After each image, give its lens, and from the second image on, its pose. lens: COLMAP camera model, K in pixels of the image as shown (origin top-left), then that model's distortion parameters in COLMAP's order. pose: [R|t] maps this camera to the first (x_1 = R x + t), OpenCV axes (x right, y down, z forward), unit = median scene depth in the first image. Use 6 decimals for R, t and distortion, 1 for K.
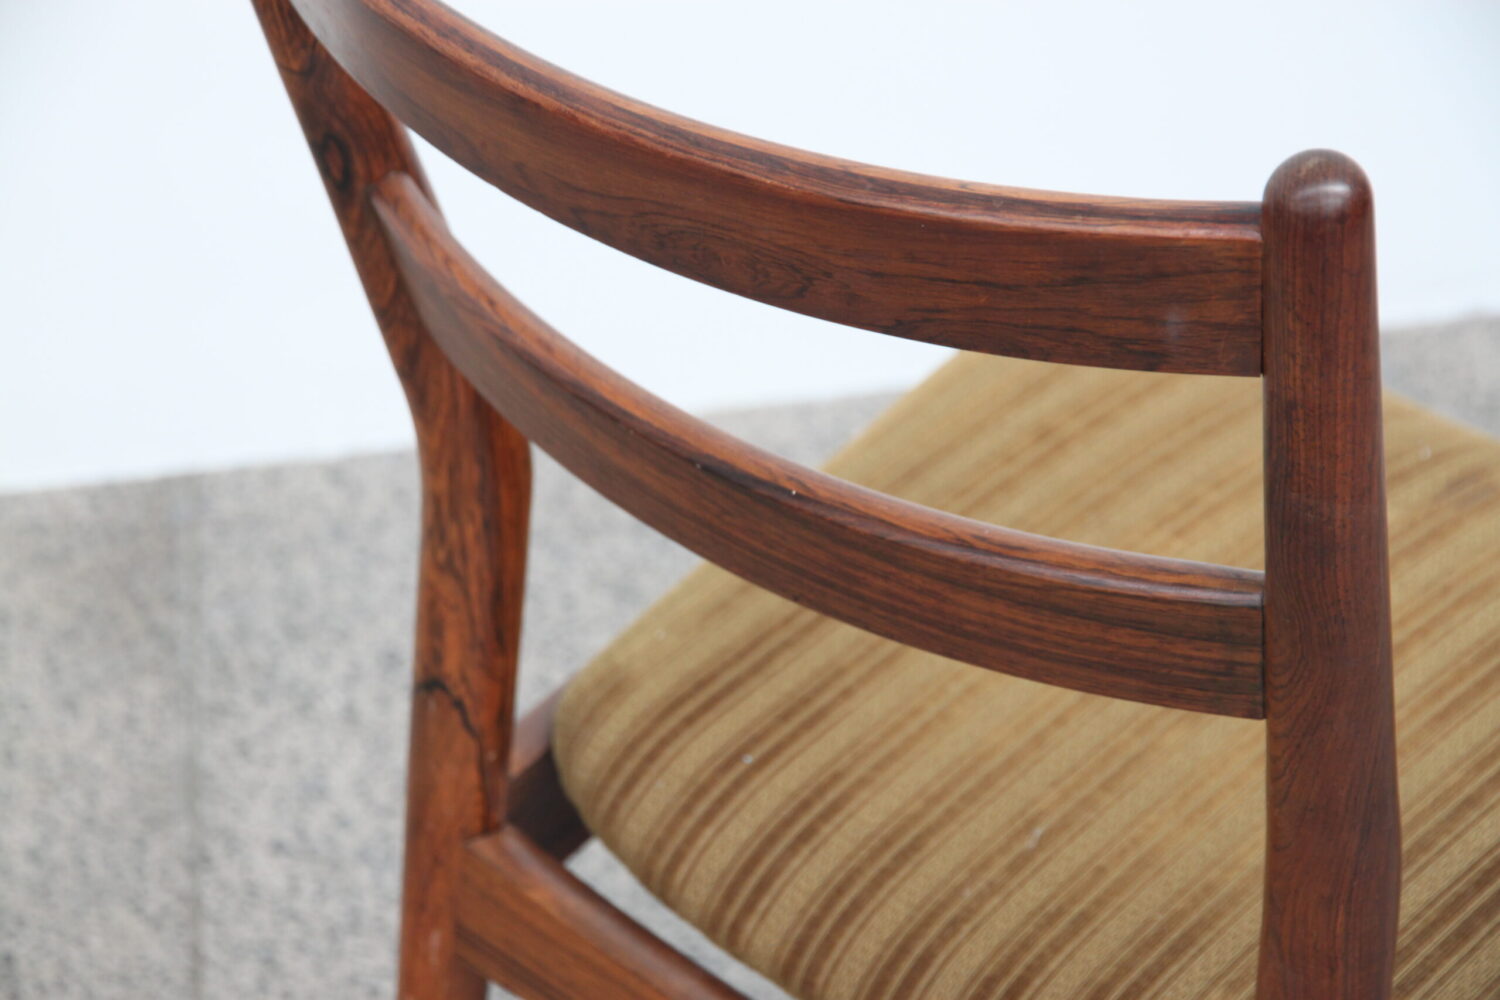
lens RADIAL K [[3935.3, 0, 734.8], [0, 3935.3, 501.8], [0, 0, 1]] dist [0.188040, 0.000000]
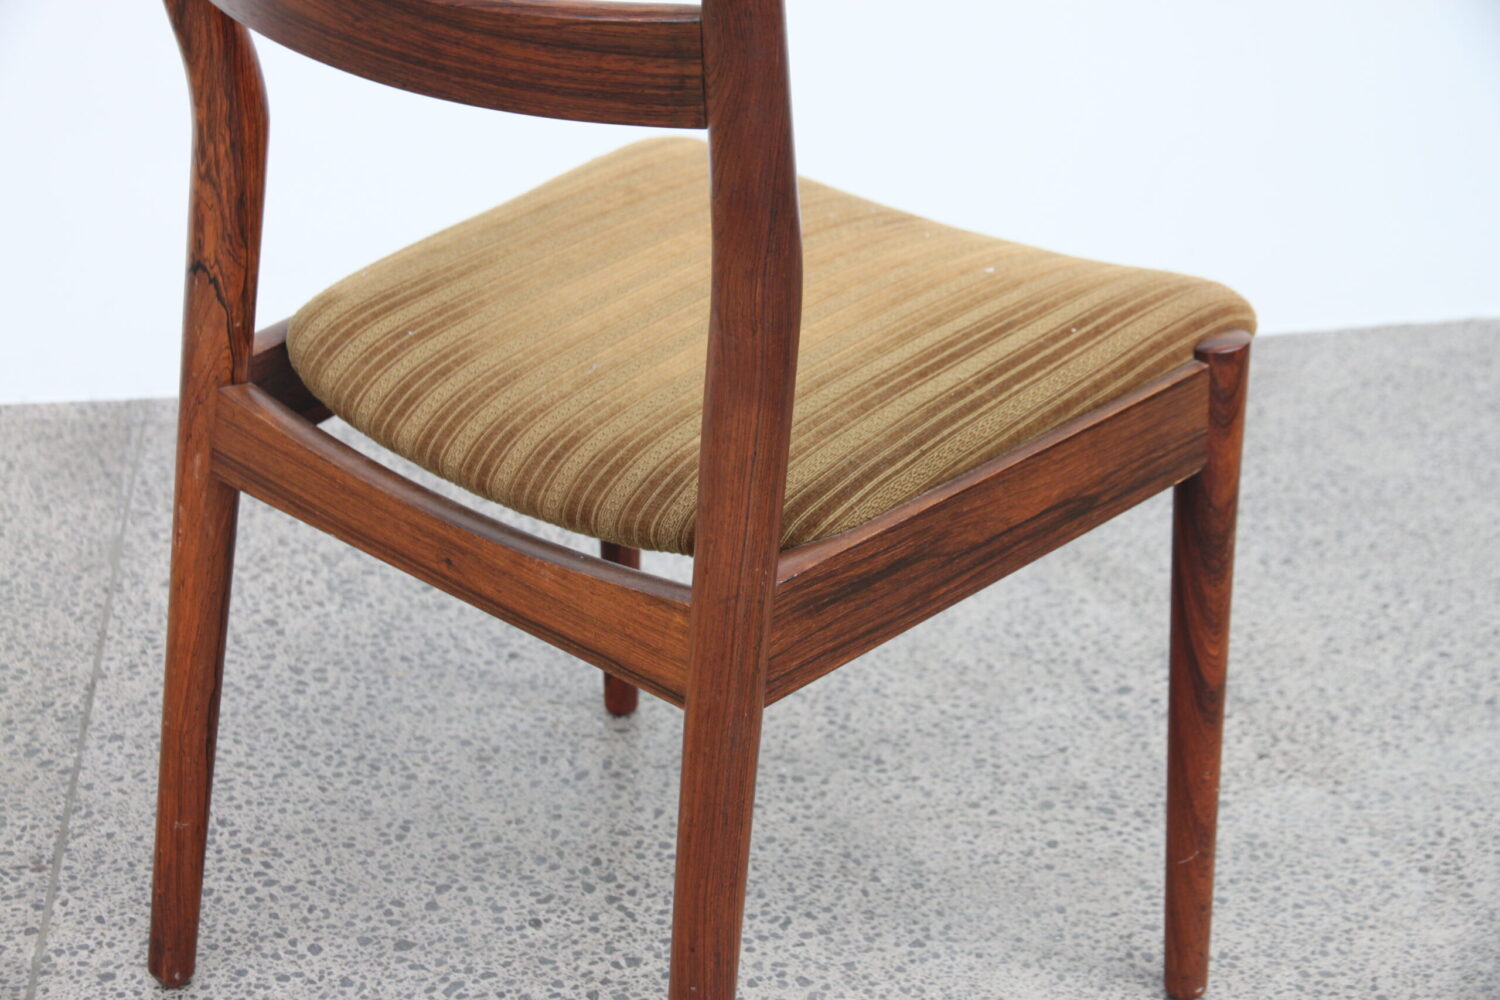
lens RADIAL K [[2254.3, 0, 748.9], [0, 2254.3, 504.8], [0, 0, 1]] dist [0.088203, 0.000000]
pose [[0.997177, 0.042103, 0.062166, 0.084684], [-0.034259, 0.991908, -0.122251, 0.241285], [-0.066810, 0.119776, 0.990550, 0.152979]]
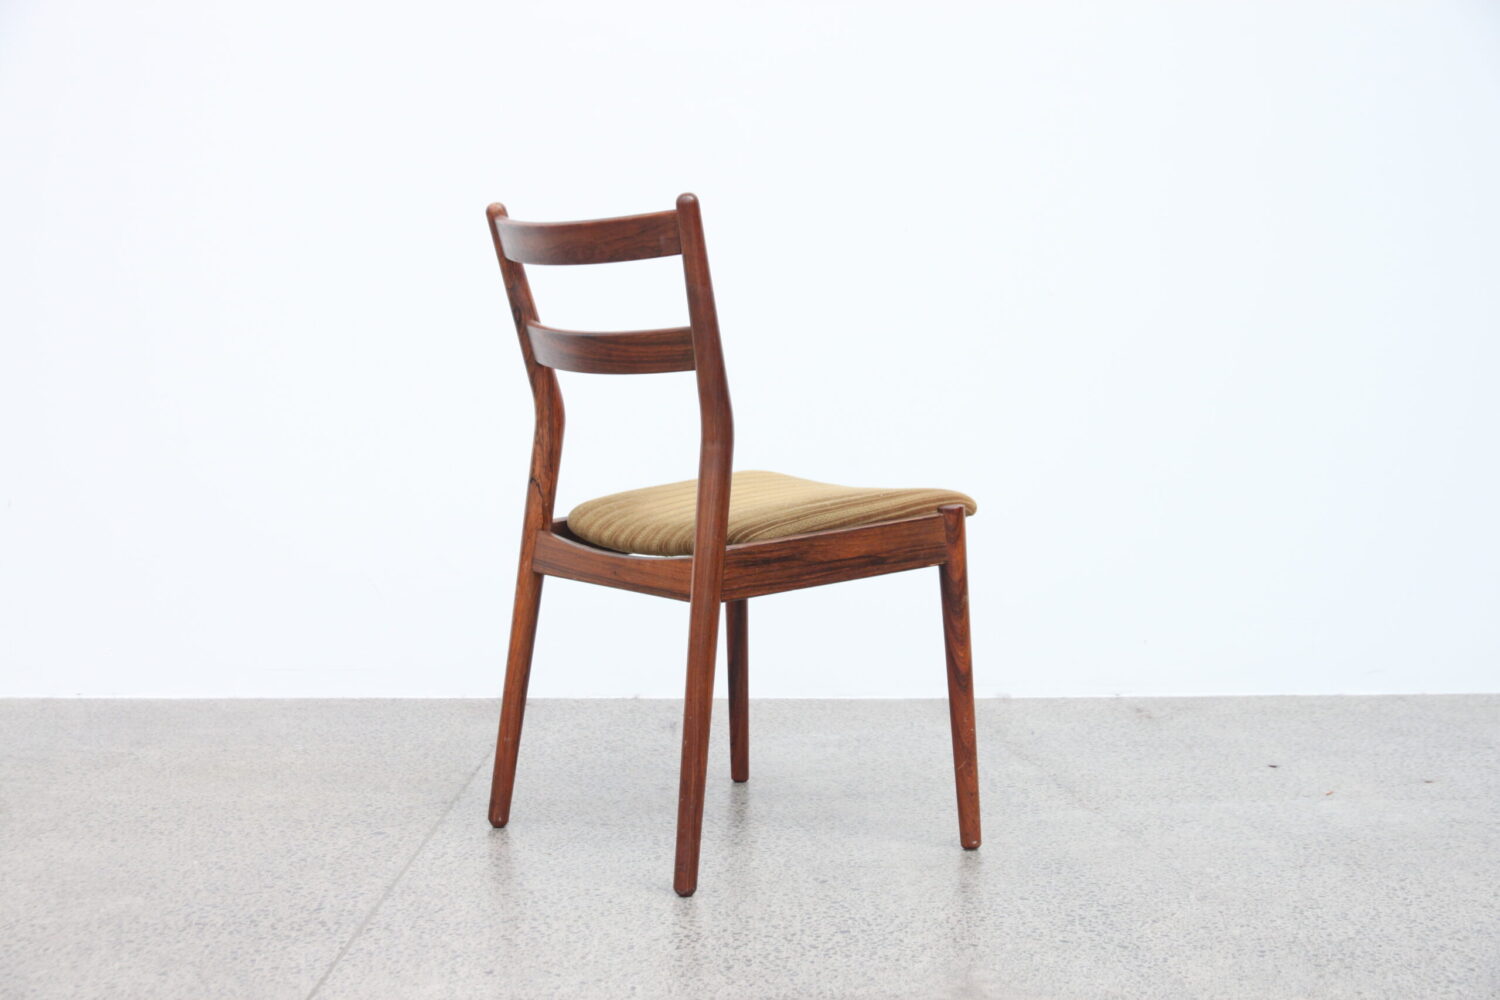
lens RADIAL K [[2254.3, 0, 757.4], [0, 2254.3, 505.3], [0, 0, 1]] dist [0.088203, 0.000000]
pose [[0.987278, 0.050271, -0.150845, 0.462171], [-0.113658, 0.886560, -0.448435, 1.016249], [0.111190, 0.459875, 0.880995, -0.837762]]
